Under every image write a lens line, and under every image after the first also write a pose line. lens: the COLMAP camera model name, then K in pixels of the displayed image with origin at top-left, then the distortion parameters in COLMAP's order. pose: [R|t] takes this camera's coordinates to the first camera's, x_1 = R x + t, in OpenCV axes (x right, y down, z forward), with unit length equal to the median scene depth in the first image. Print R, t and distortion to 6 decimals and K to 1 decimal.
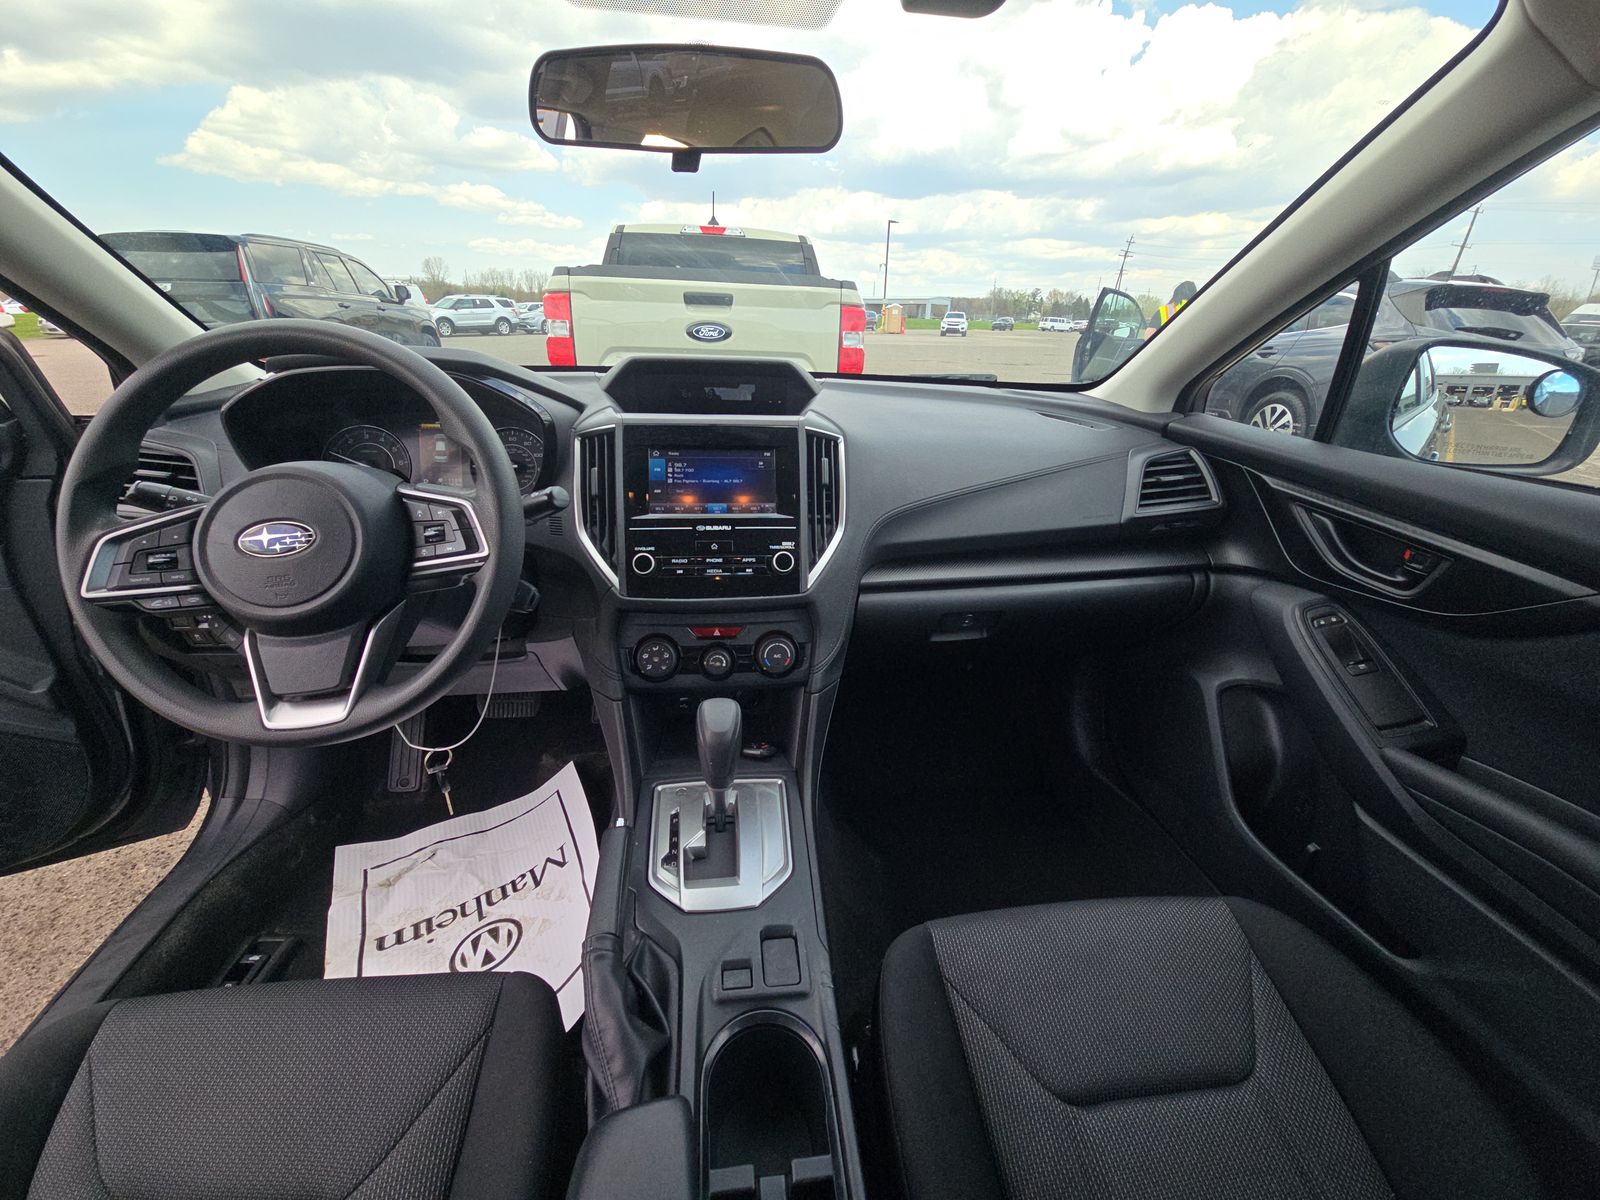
lens RADIAL K [[648.5, 0, 800.0], [0, 648.5, 600.0], [0, 0, 1]] dist [0.028743, -0.017597]
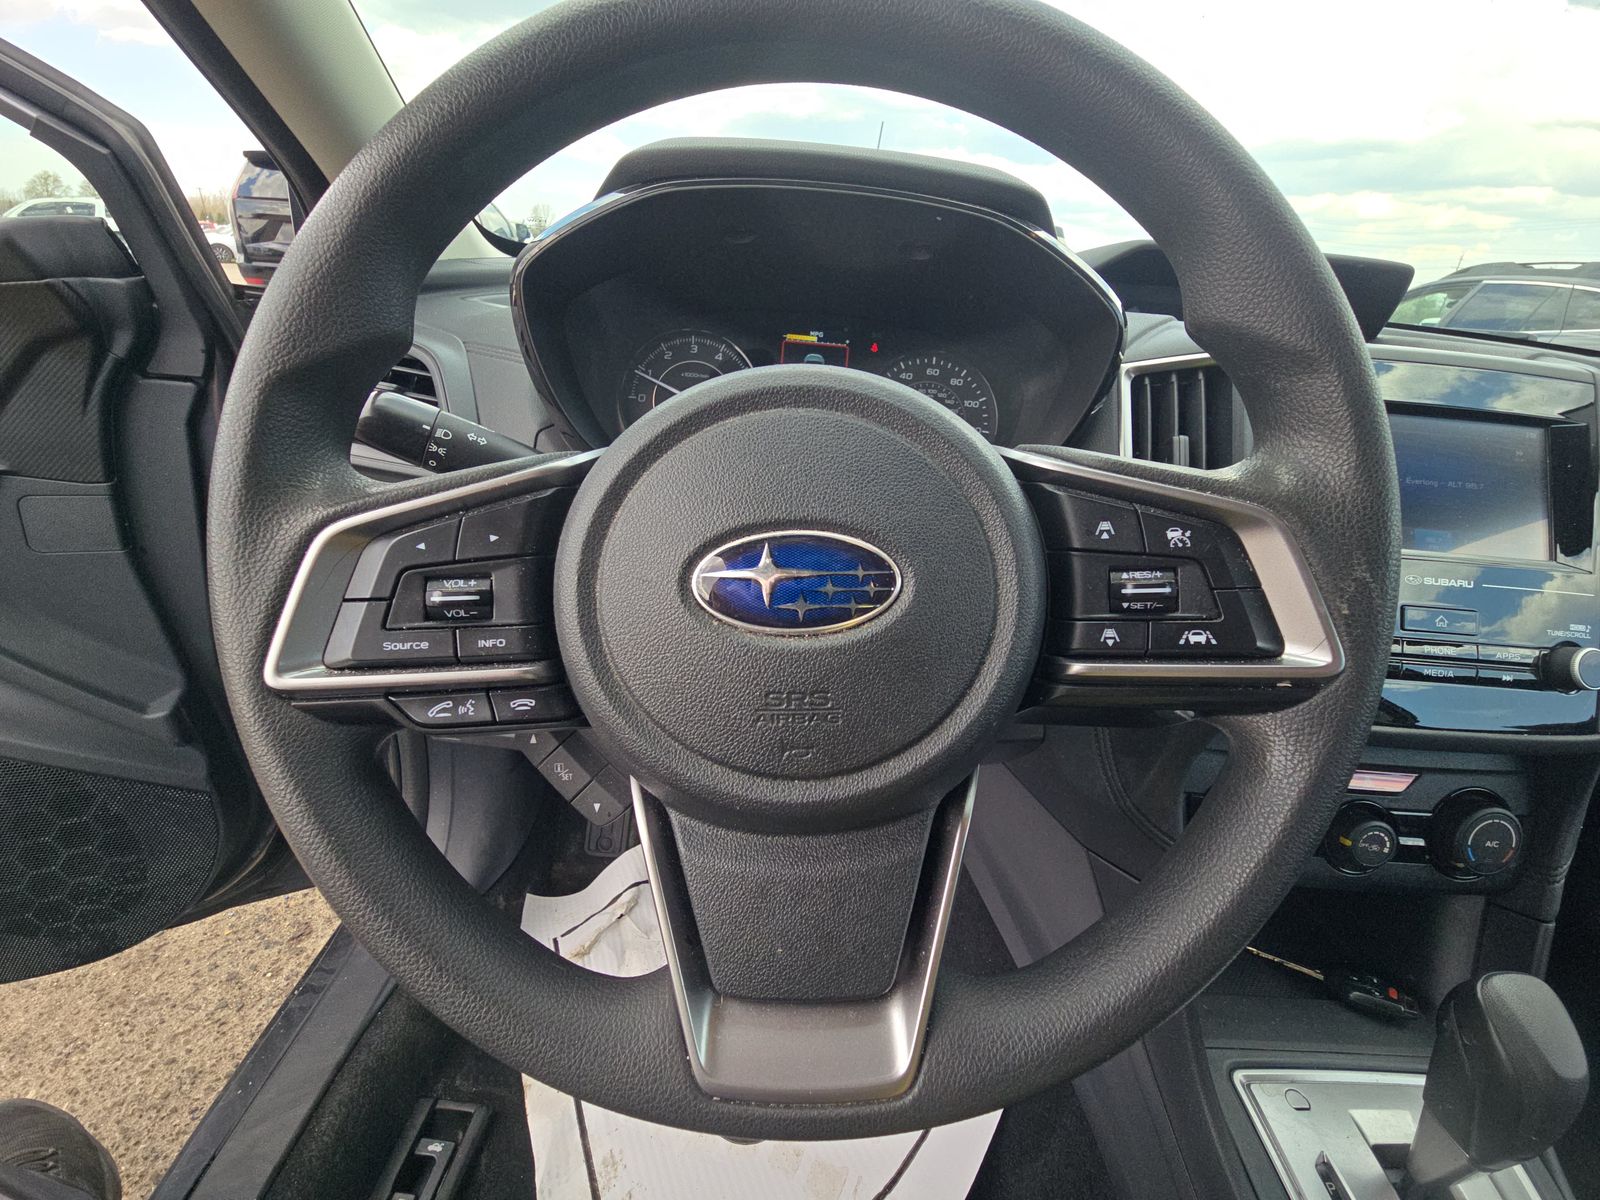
lens RADIAL K [[660.5, 0, 800.0], [0, 660.5, 600.0], [0, 0, 1]] dist [-0.001052, -0.000126]
pose [[0.990298, 0.100590, -0.095871, -0.539050], [-0.096860, 0.994377, 0.042808, -0.069400], [0.099638, -0.033107, 0.994473, 0.464531]]
